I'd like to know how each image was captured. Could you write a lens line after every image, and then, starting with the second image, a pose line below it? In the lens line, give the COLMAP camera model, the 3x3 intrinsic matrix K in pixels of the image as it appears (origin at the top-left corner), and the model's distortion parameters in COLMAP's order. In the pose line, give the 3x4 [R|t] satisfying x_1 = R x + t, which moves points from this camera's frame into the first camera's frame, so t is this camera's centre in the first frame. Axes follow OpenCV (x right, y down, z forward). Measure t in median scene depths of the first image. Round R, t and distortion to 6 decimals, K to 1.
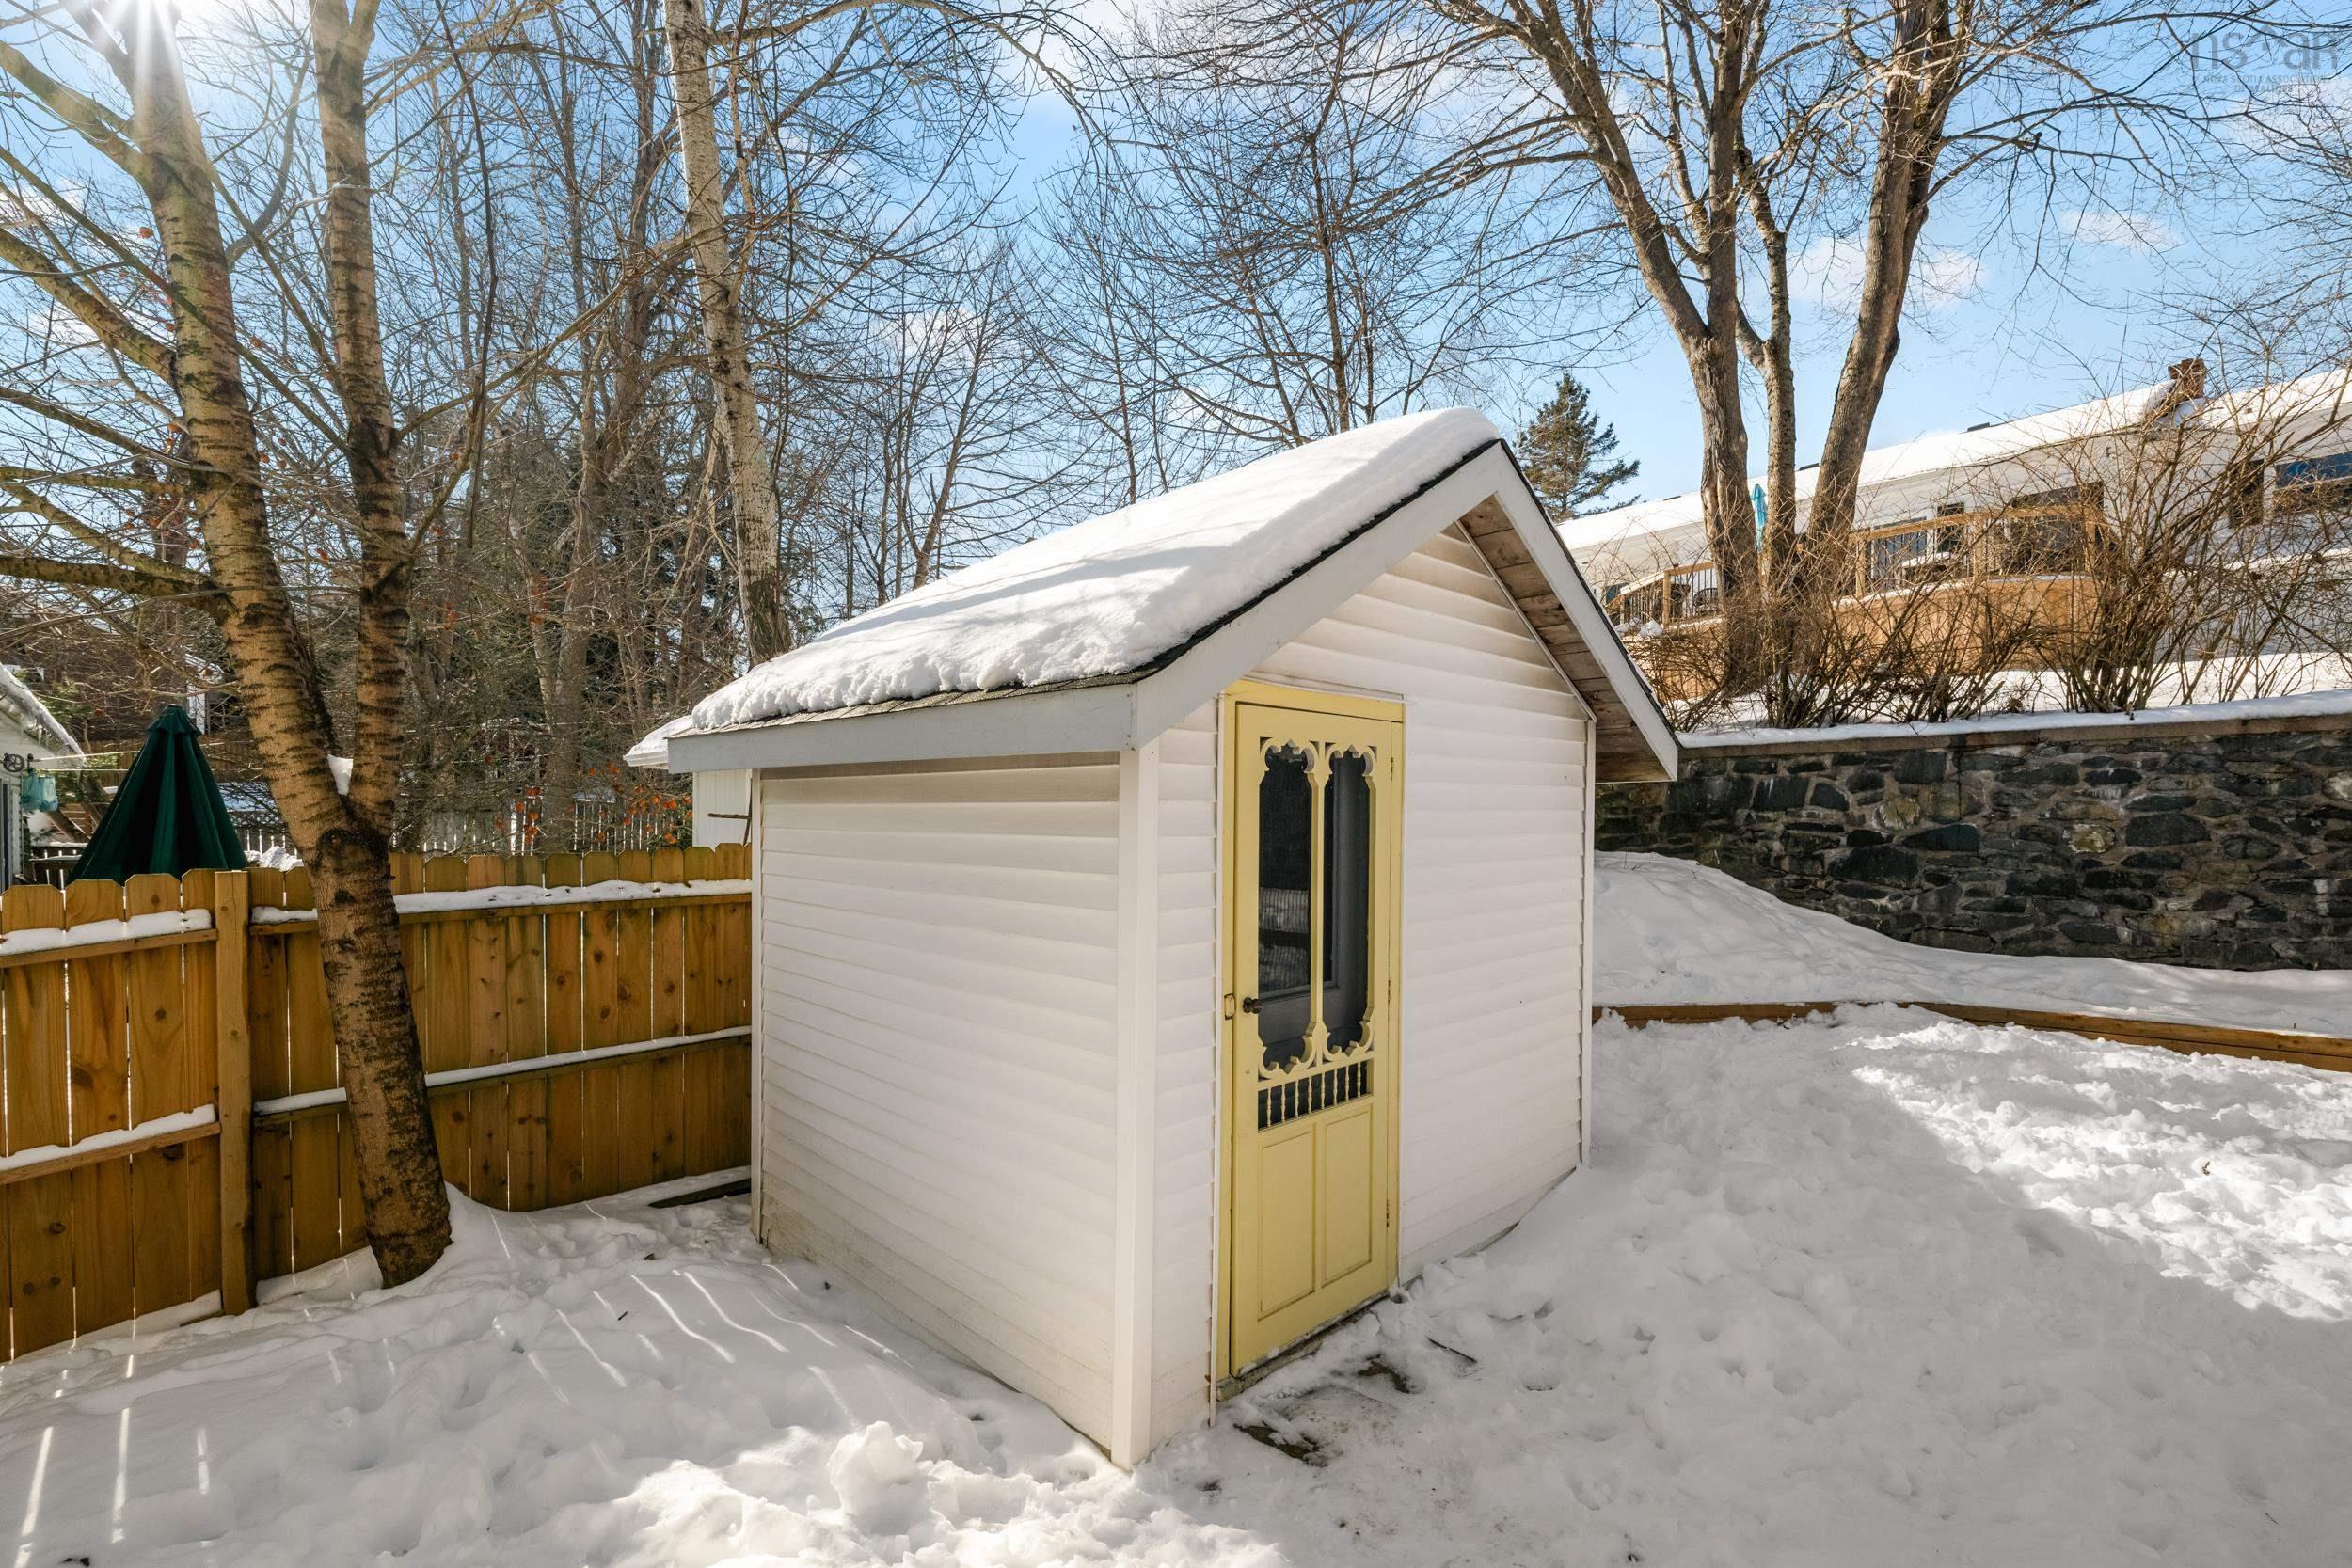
lens RADIAL K [[1056.7, 0, 1177.8], [0, 1056.7, 860.4], [0, 0, 1]] dist [0.000887, 0.000268]
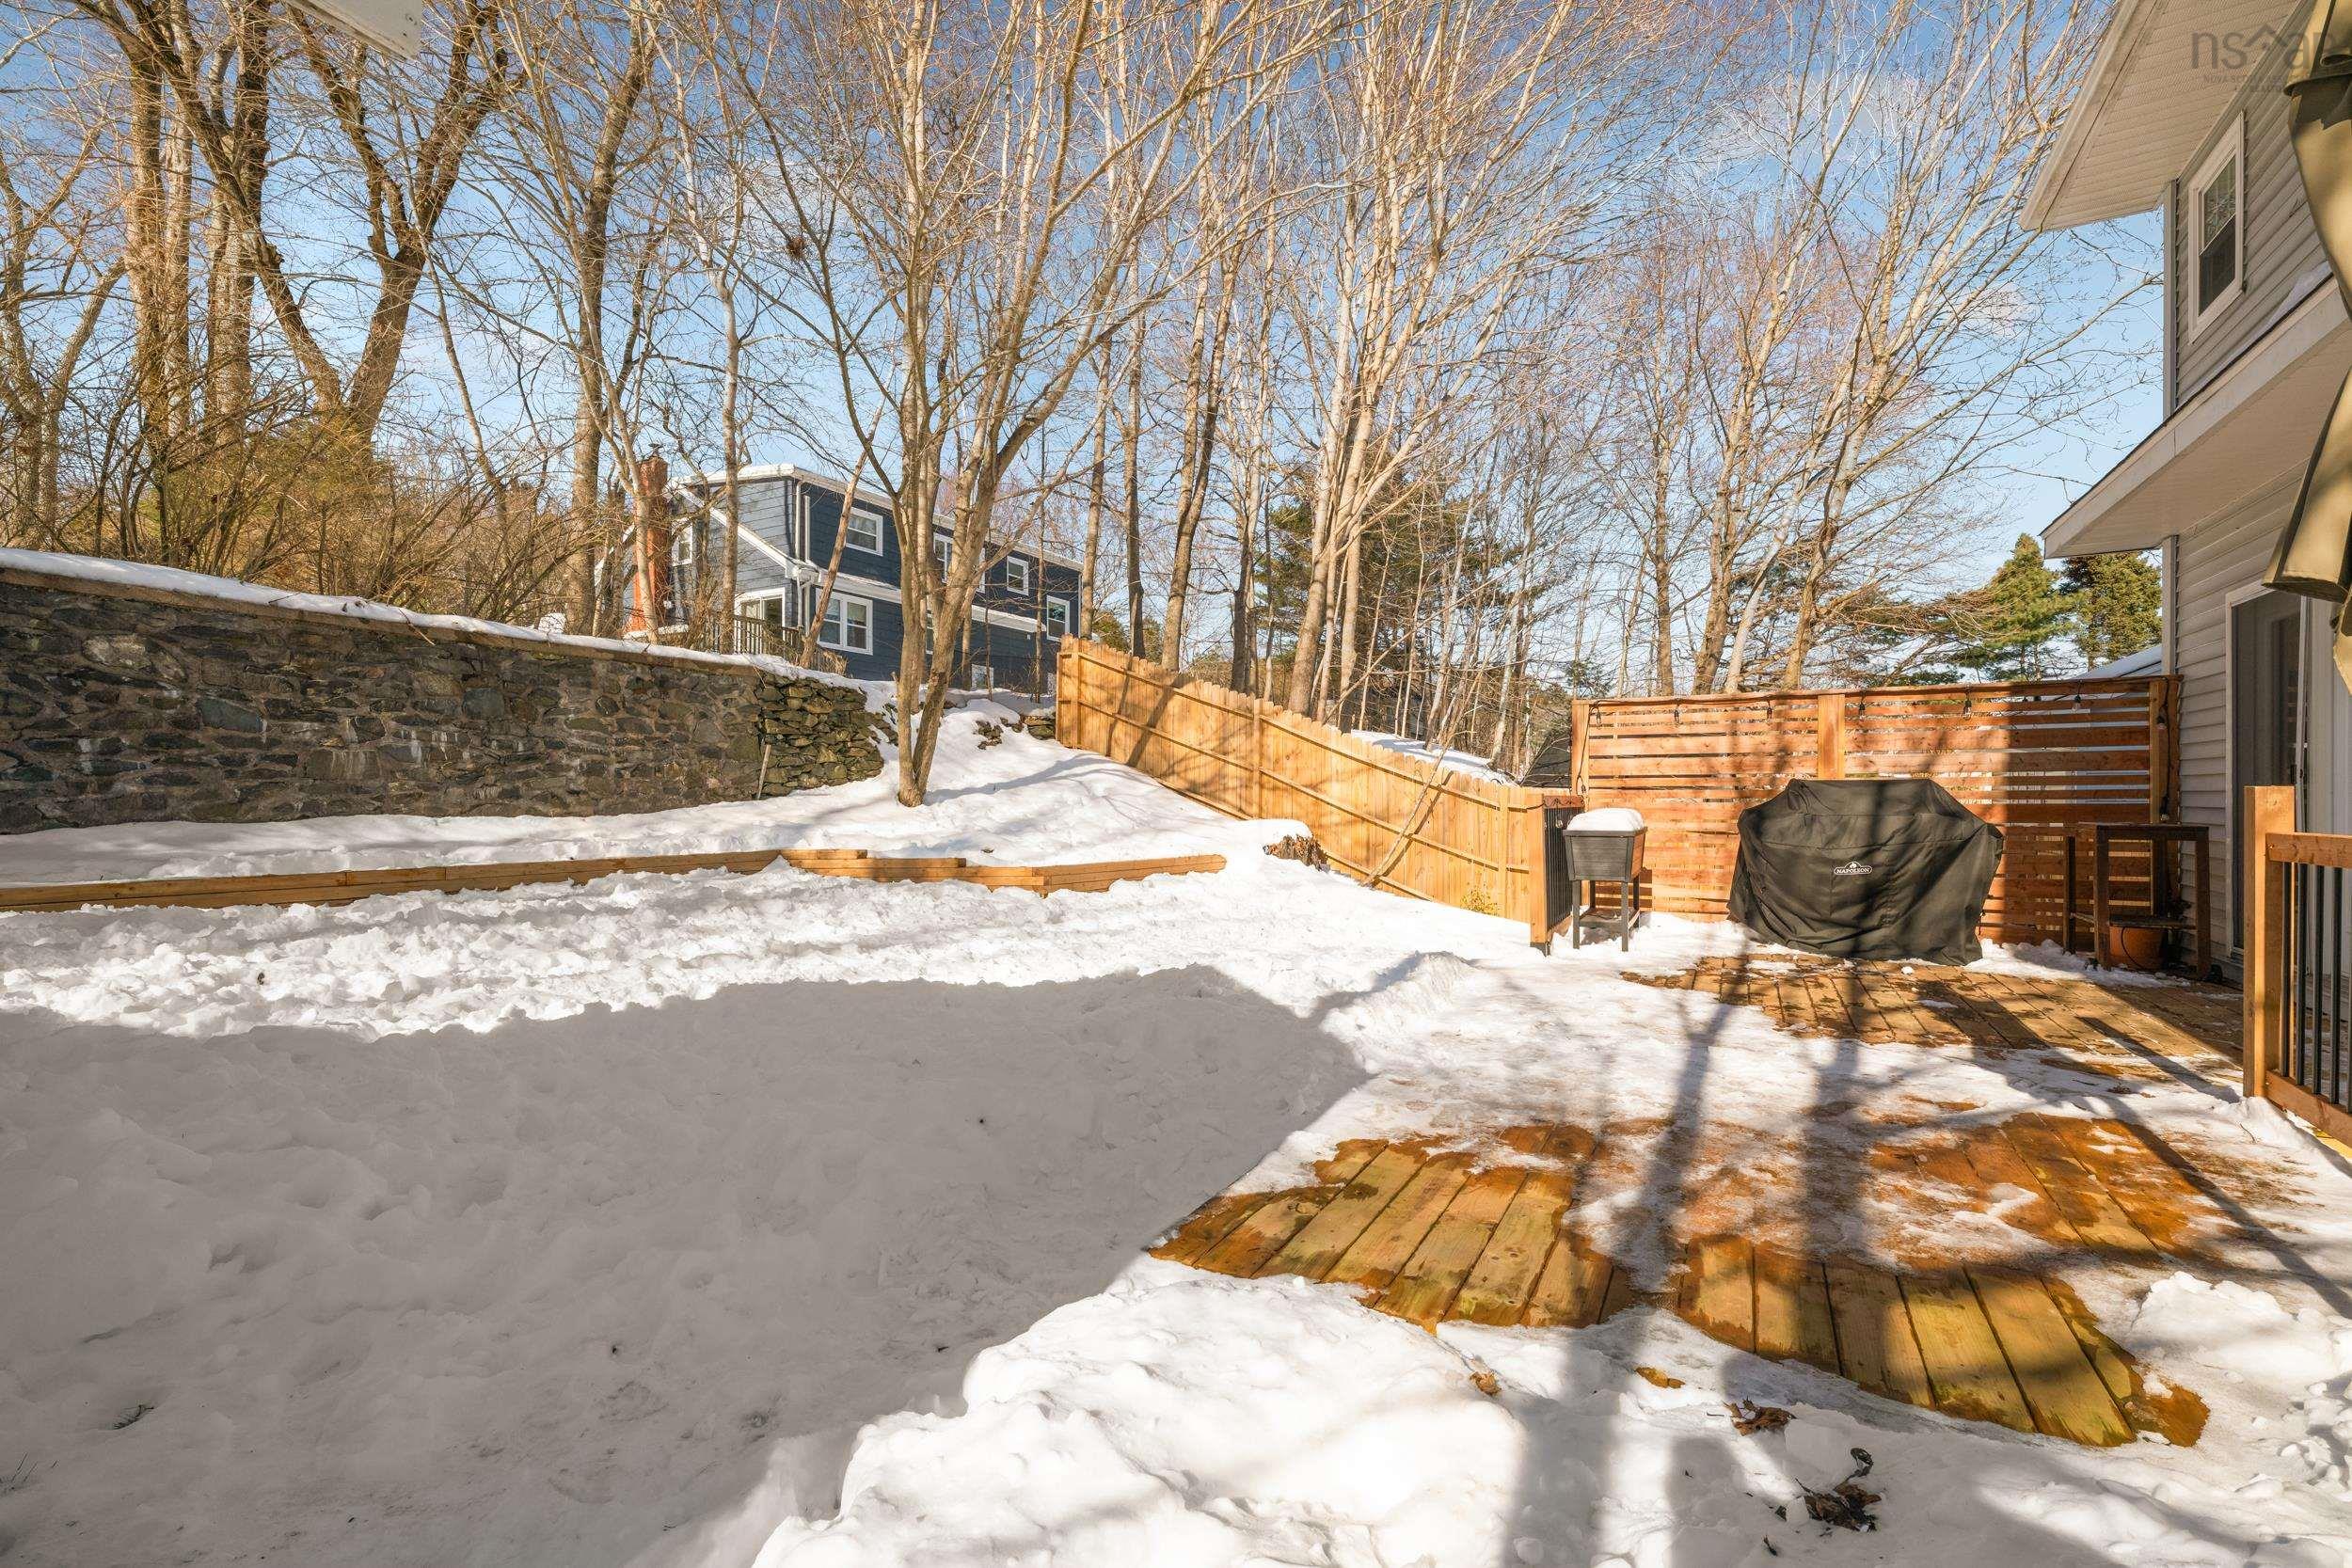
lens RADIAL K [[1053.2, 0, 1171.8], [0, 1053.2, 793.8], [0, 0, 1]] dist [0.001801, 0.000433]
pose [[-0.309004, -0.000980, 0.951060, -0.192552], [0.011019, 0.999929, 0.004611, 0.071508], [-0.950997, 0.011904, -0.308971, 0.293702]]
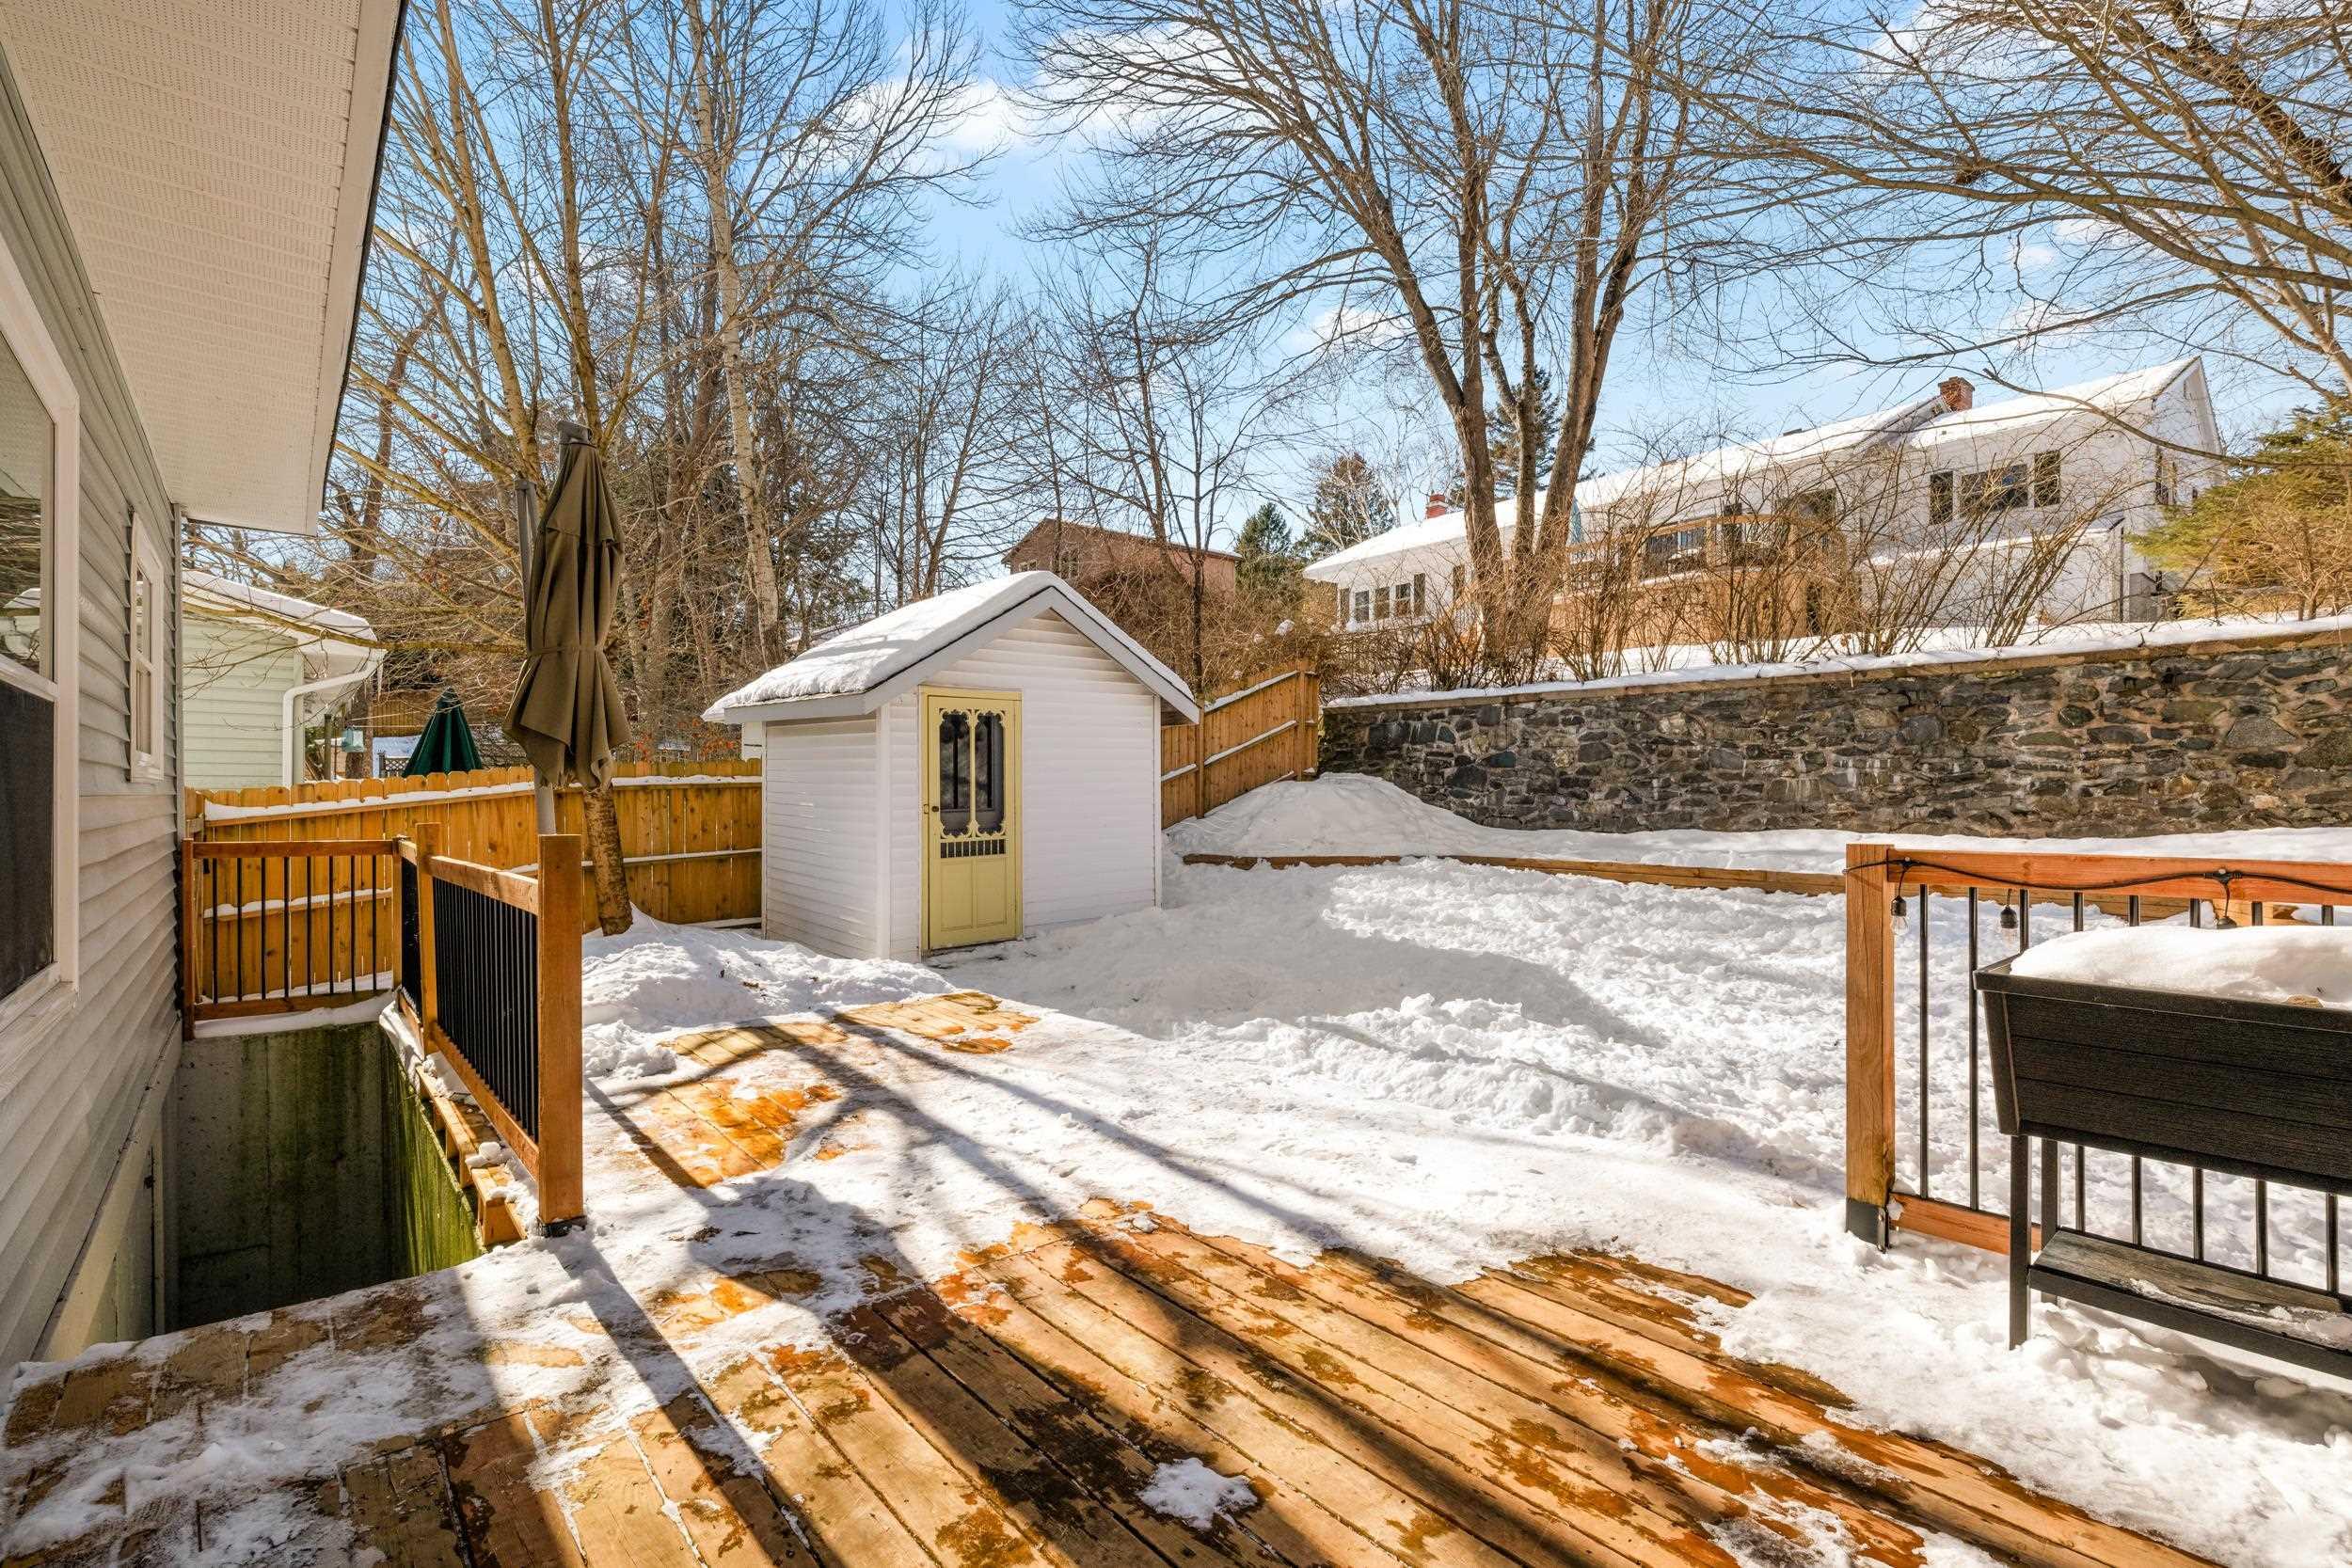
lens RADIAL K [[1053.2, 0, 1171.8], [0, 1053.2, 793.8], [0, 0, 1]] dist [0.001801, 0.000433]
pose [[0.998393, -0.003593, -0.056555, 0.356001], [0.002632, 0.999851, -0.017069, 0.063890], [0.056608, 0.016893, 0.998254, -0.705995]]
